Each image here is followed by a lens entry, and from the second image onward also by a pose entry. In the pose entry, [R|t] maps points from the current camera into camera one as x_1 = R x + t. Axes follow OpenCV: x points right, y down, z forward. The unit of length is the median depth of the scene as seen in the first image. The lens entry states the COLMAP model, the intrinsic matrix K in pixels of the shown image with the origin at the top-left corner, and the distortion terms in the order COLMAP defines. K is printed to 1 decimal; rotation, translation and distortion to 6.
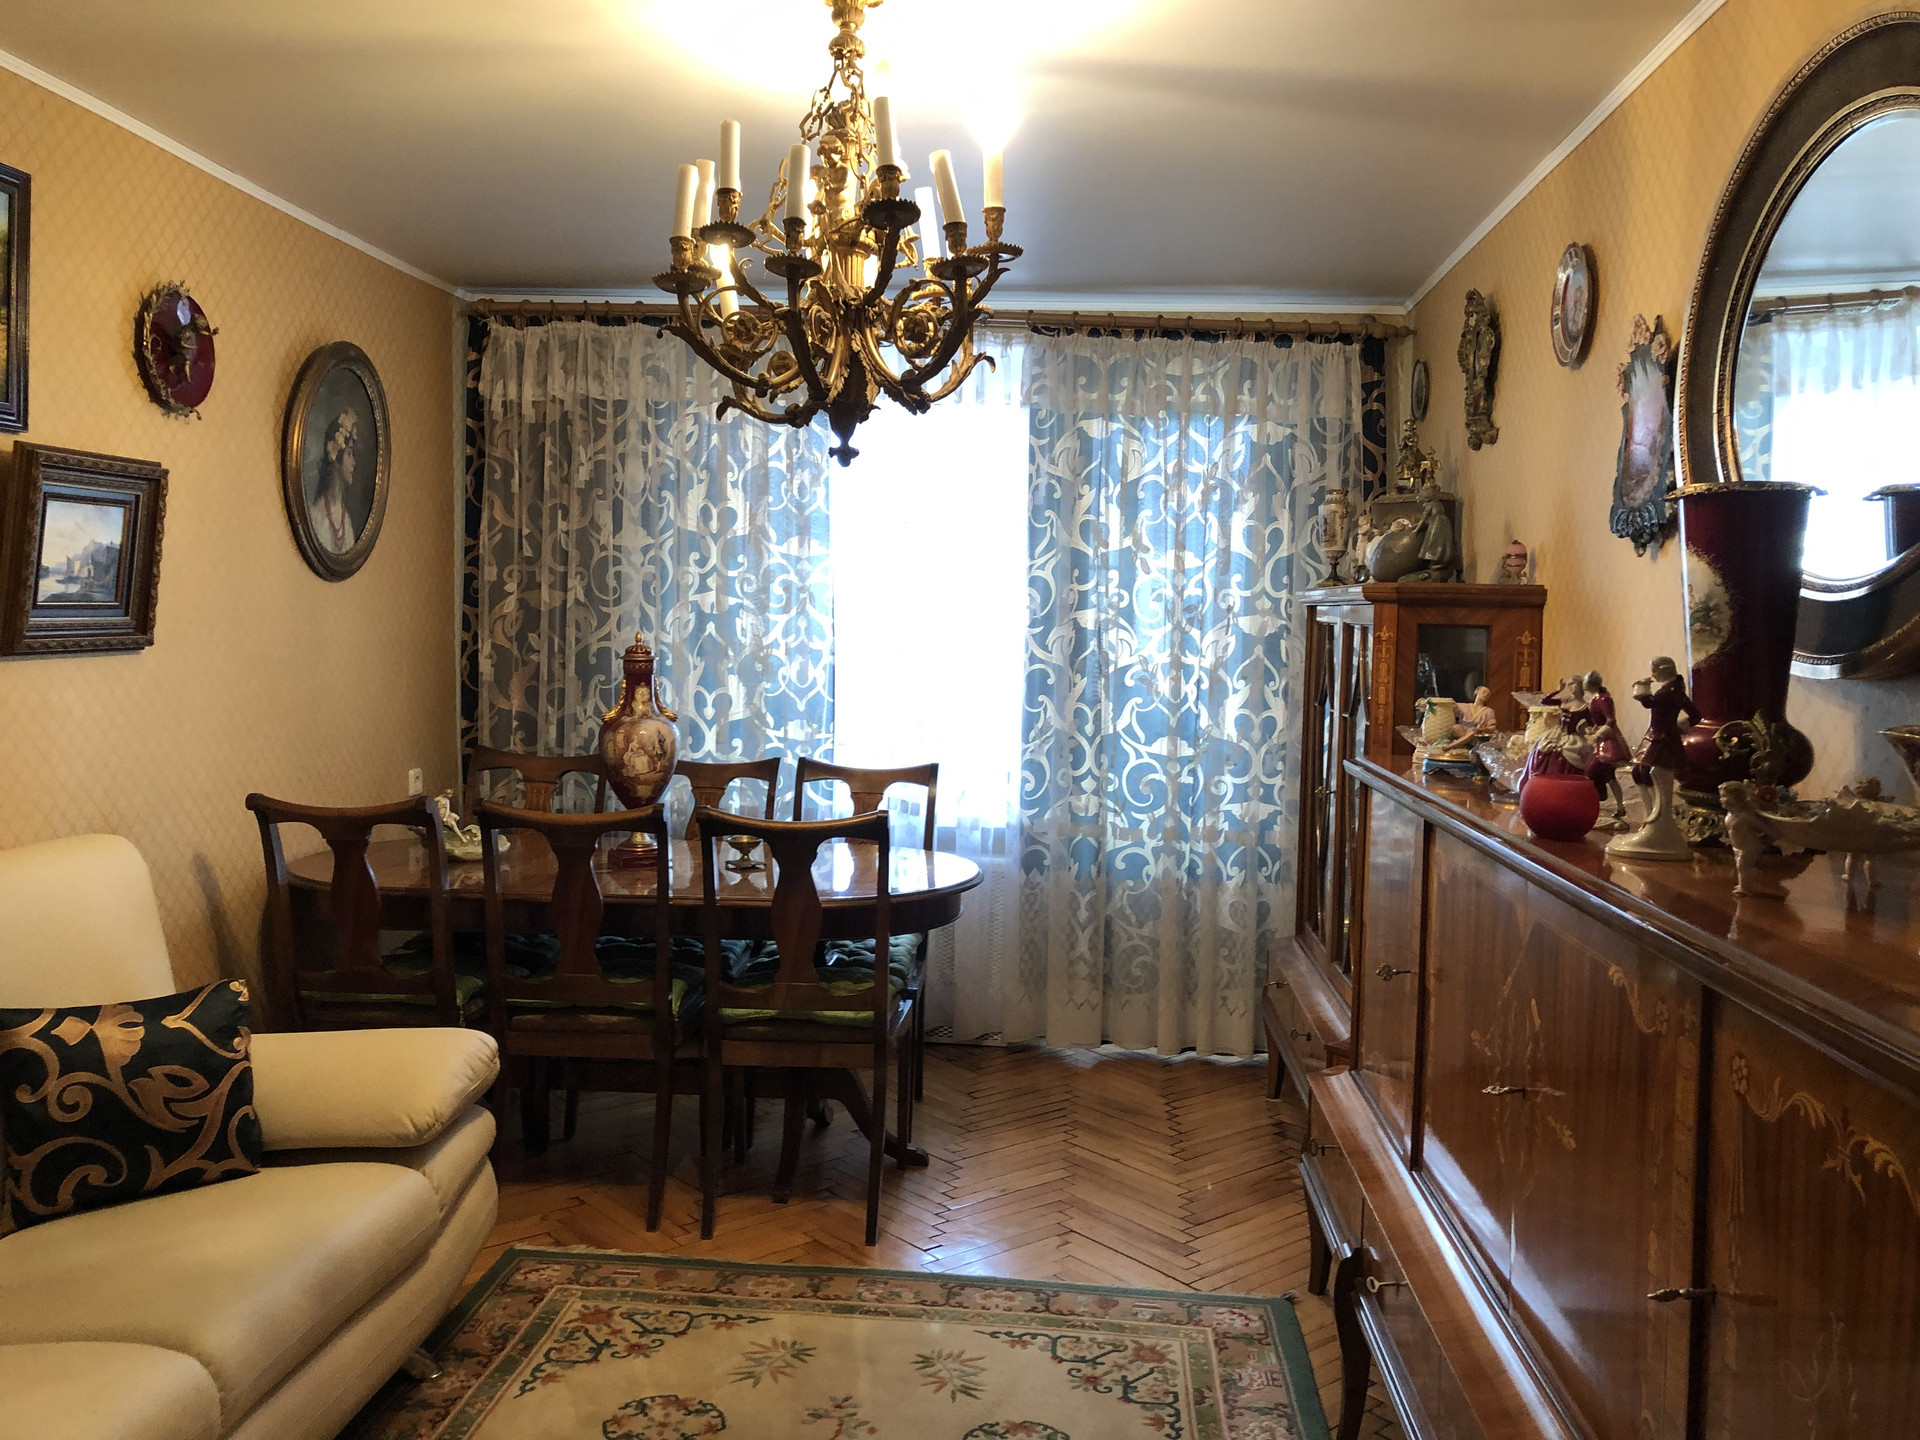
lens RADIAL K [[1589.5, 0, 957.8], [0, 1589.5, 723.4], [0, 0, 1]] dist [0.053834, -0.044466]
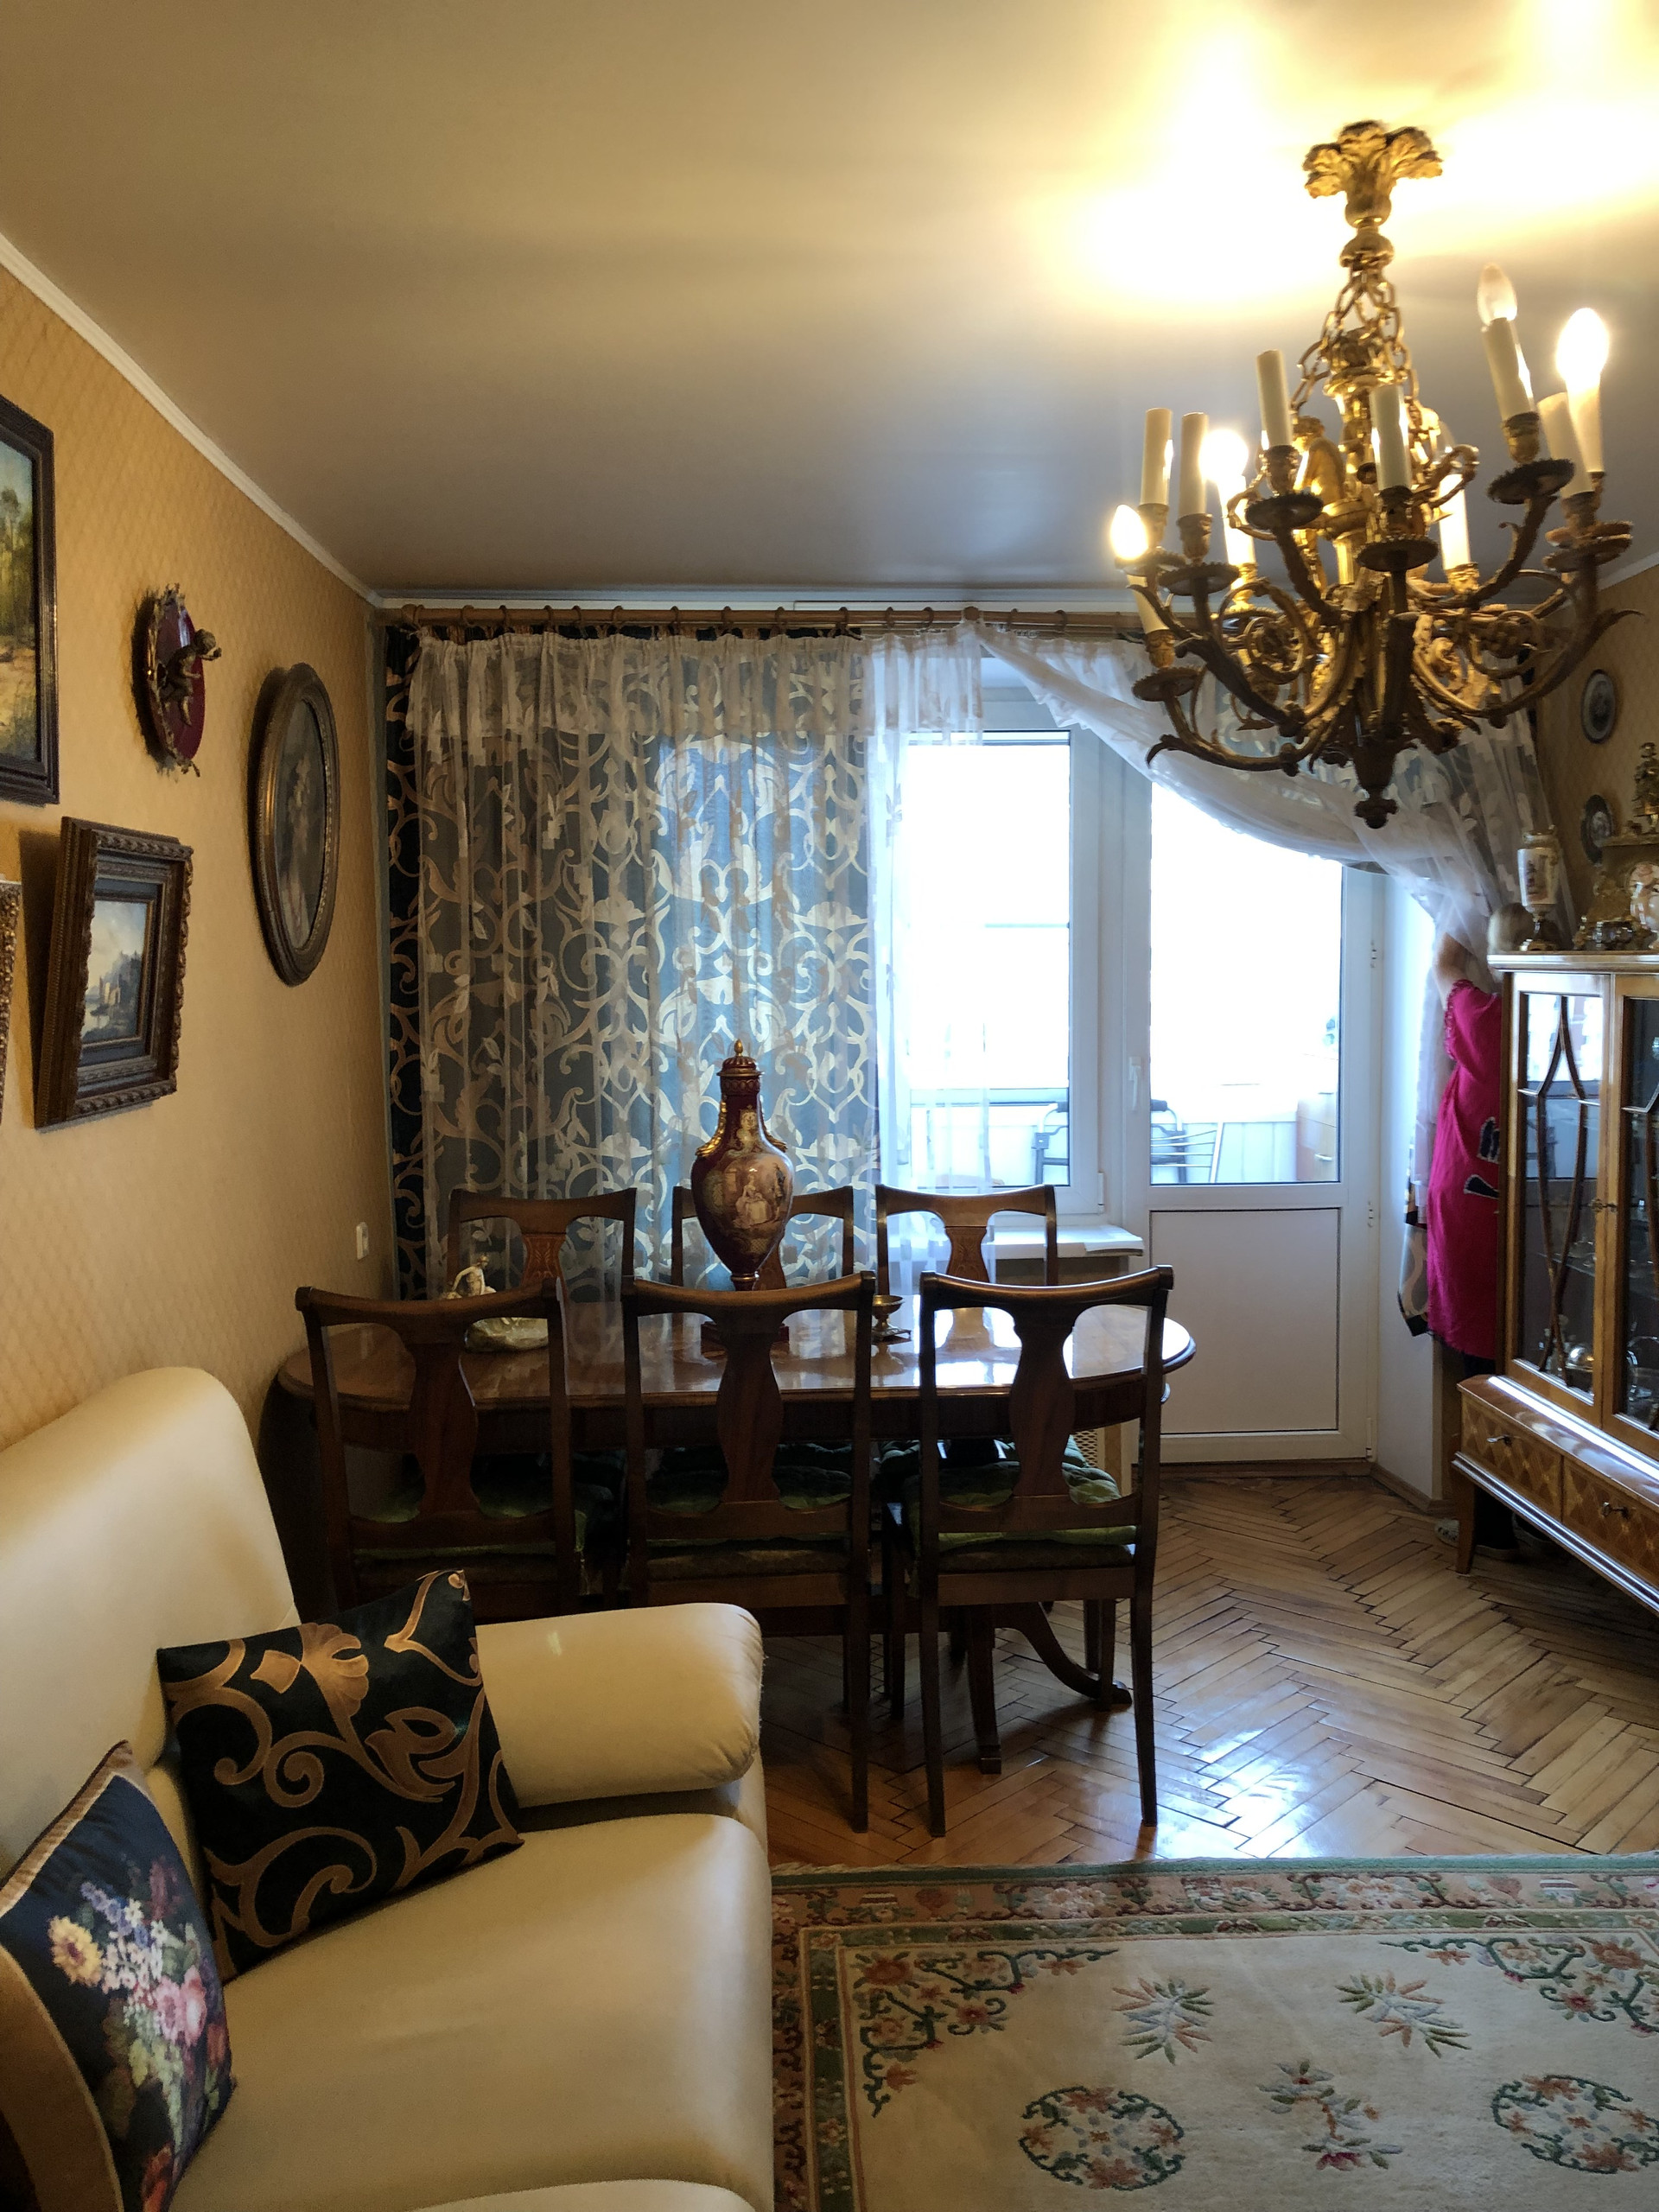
lens RADIAL K [[1822.1, 0, 835.9], [0, 1822.1, 1102.9], [0, 0, 1]] dist [0.049796, -0.012318]
pose [[0.989826, -0.043488, 0.135474, -0.241070], [0.042306, 0.999037, 0.011592, -0.030754], [-0.135847, -0.005743, 0.990713, 0.109455]]
